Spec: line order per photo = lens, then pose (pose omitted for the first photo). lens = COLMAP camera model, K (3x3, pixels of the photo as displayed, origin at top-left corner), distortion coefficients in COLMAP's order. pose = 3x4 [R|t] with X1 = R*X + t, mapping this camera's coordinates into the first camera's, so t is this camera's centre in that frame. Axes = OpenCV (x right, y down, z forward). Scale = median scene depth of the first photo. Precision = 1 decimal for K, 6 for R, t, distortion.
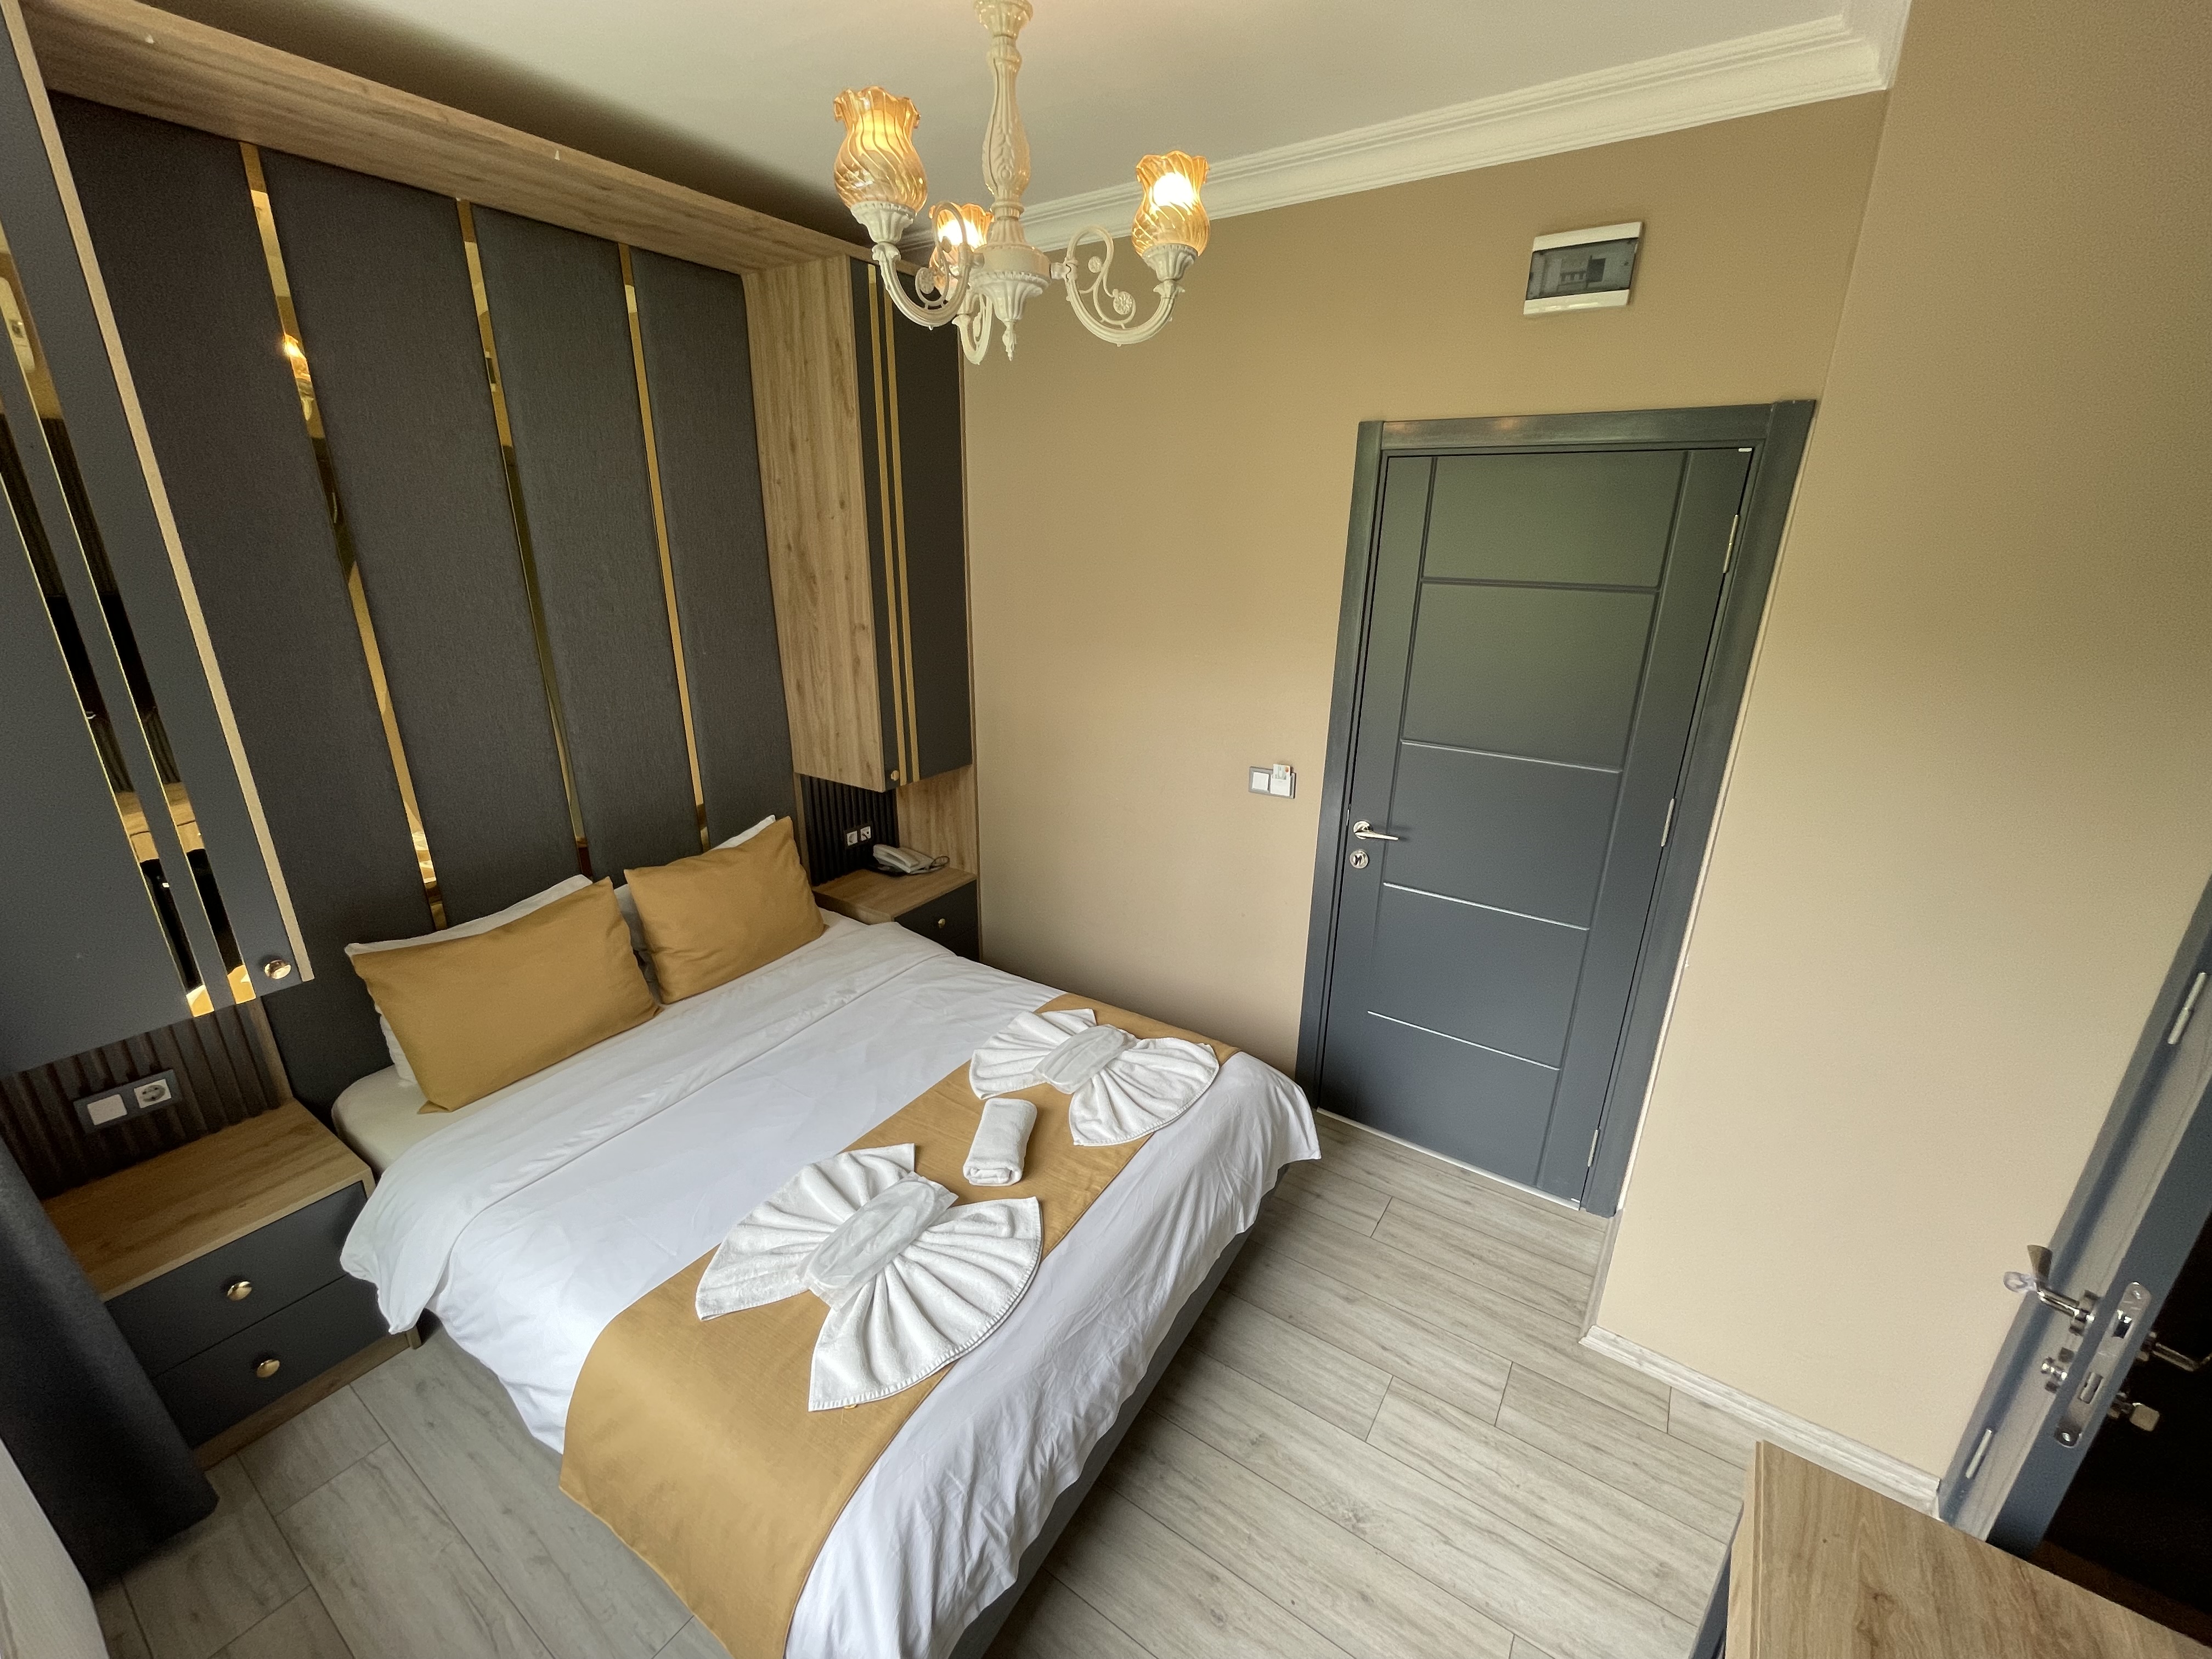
lens RADIAL K [[899.9, 0, 1114.6], [0, 899.9, 838.7], [0, 0, 1]] dist [0.001100, 0.000045]
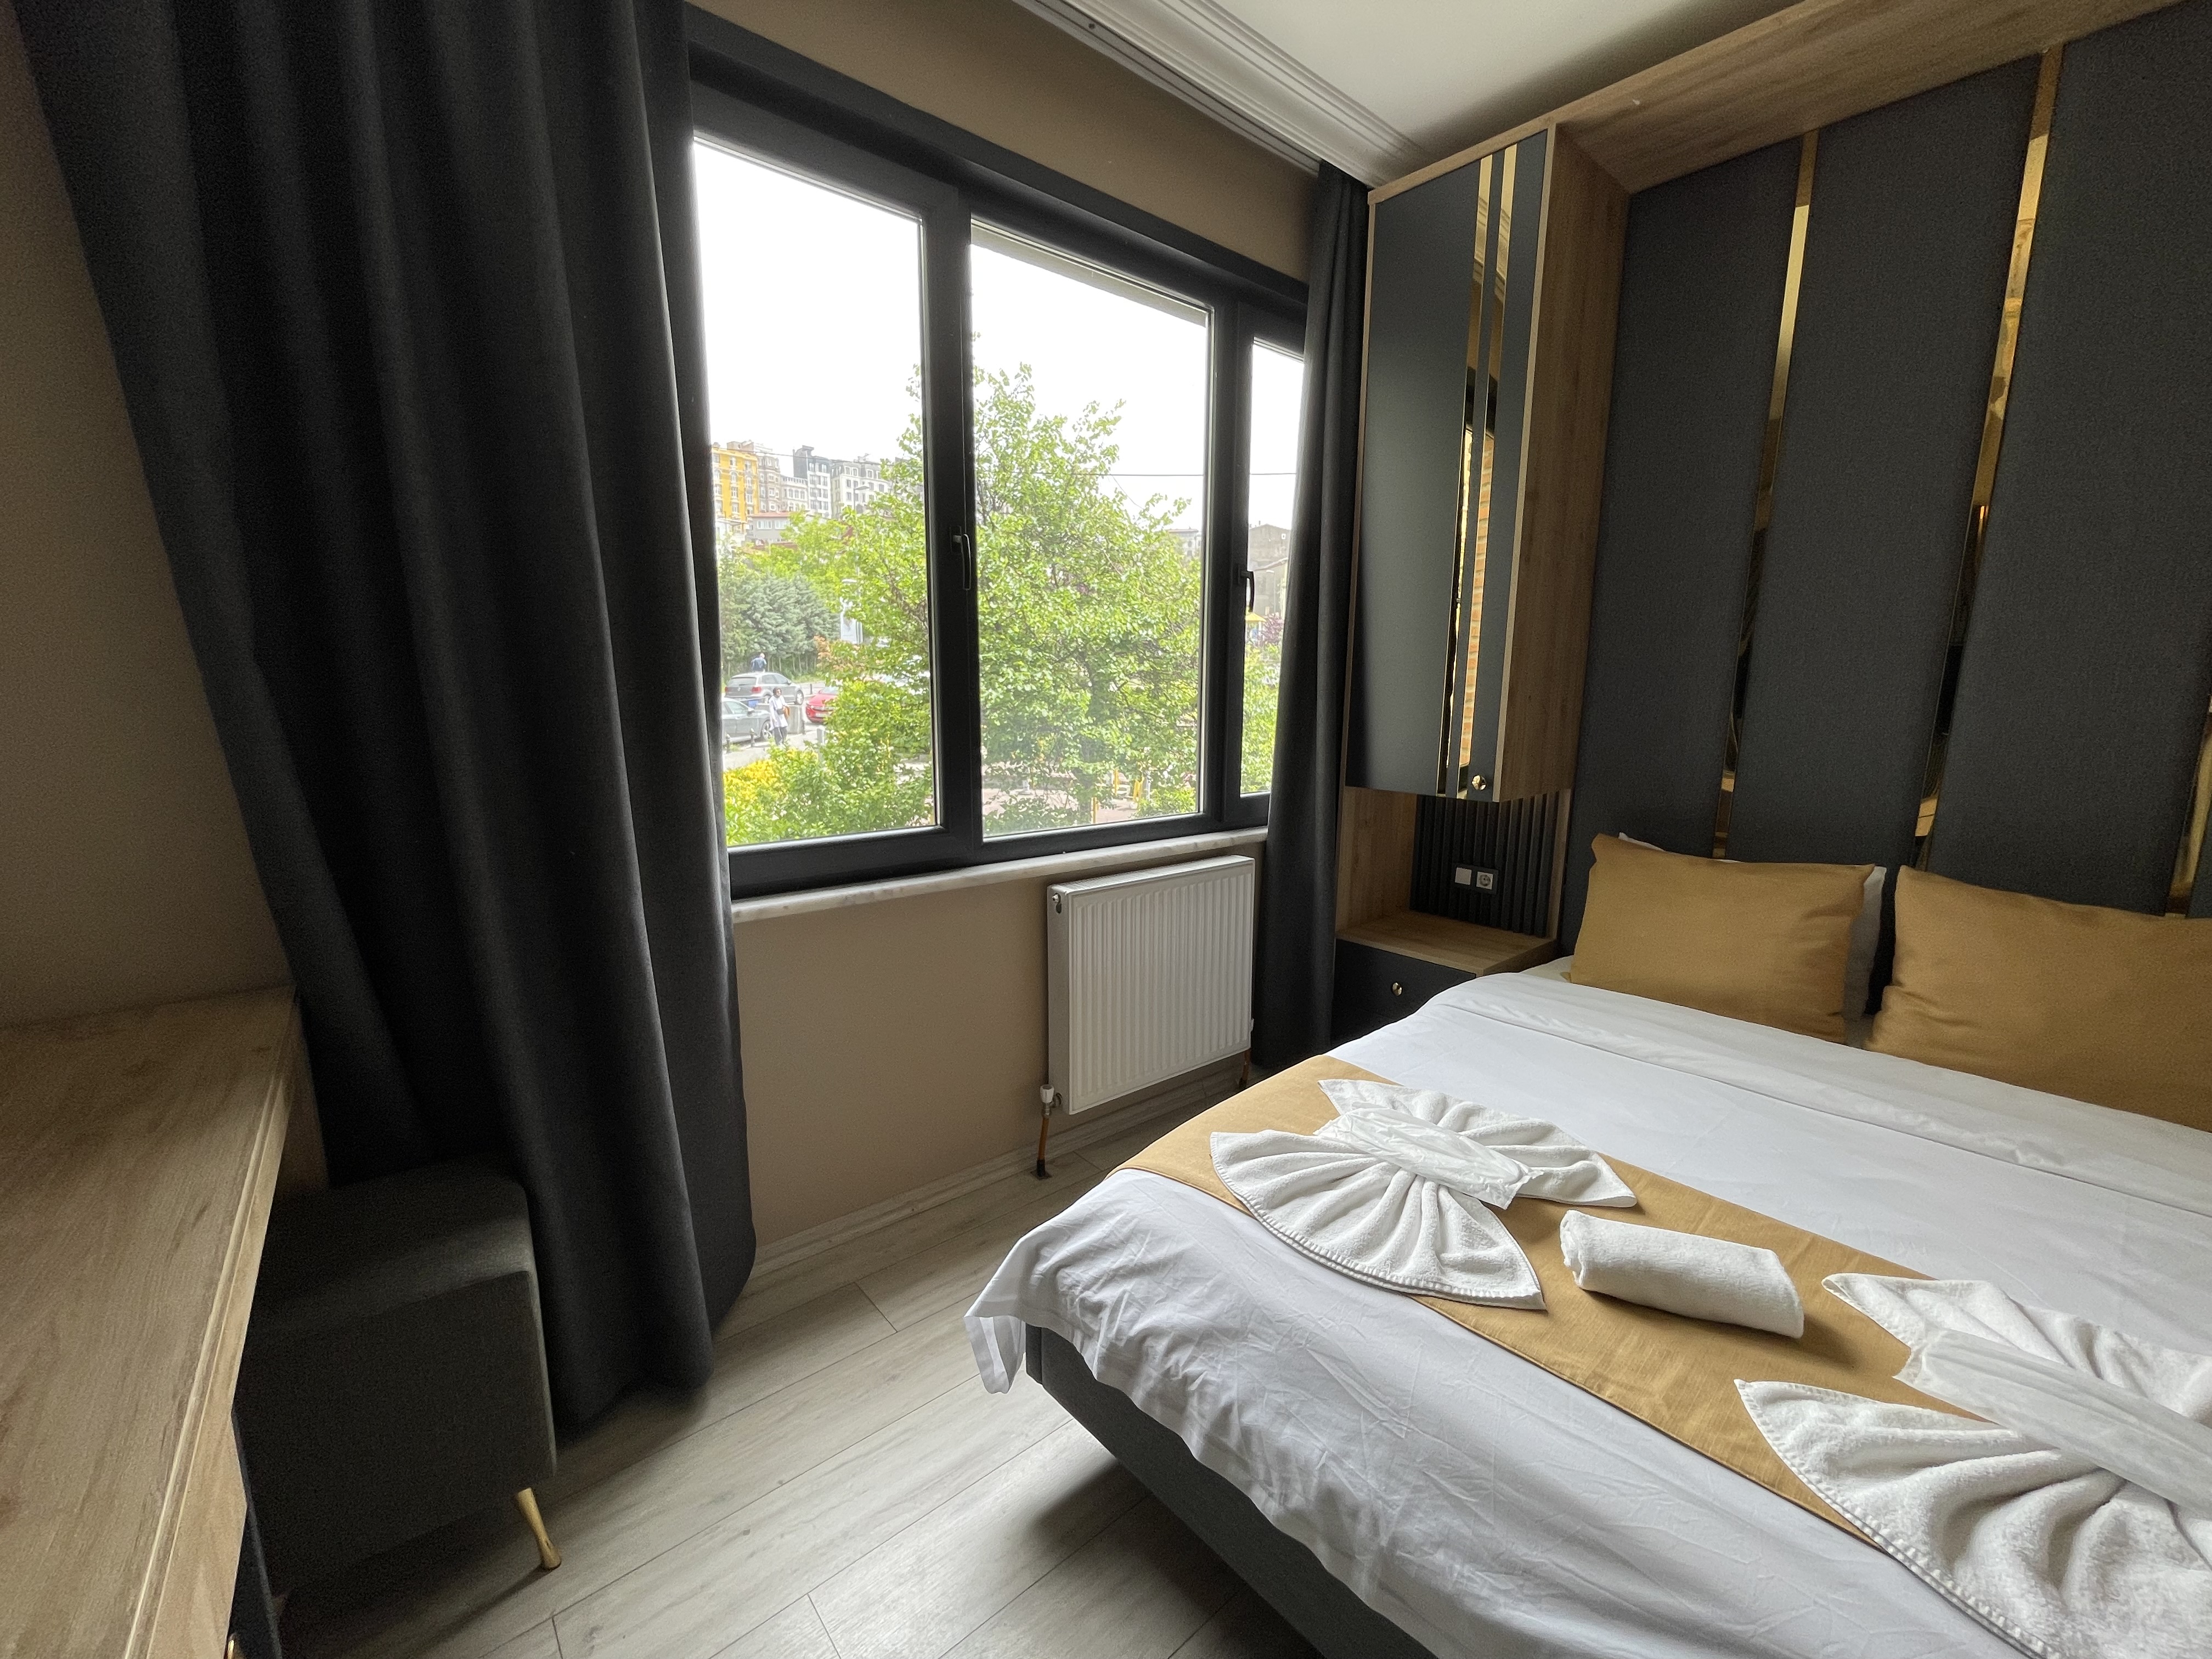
lens RADIAL K [[899.9, 0, 1106.1], [0, 899.9, 832.6], [0, 0, 1]] dist [0.001100, 0.000045]
pose [[-0.266830, 0.151419, -0.951774, 0.494544], [-0.328232, 0.914260, 0.237471, 0.066632], [0.906127, 0.375767, -0.194251, 0.711228]]
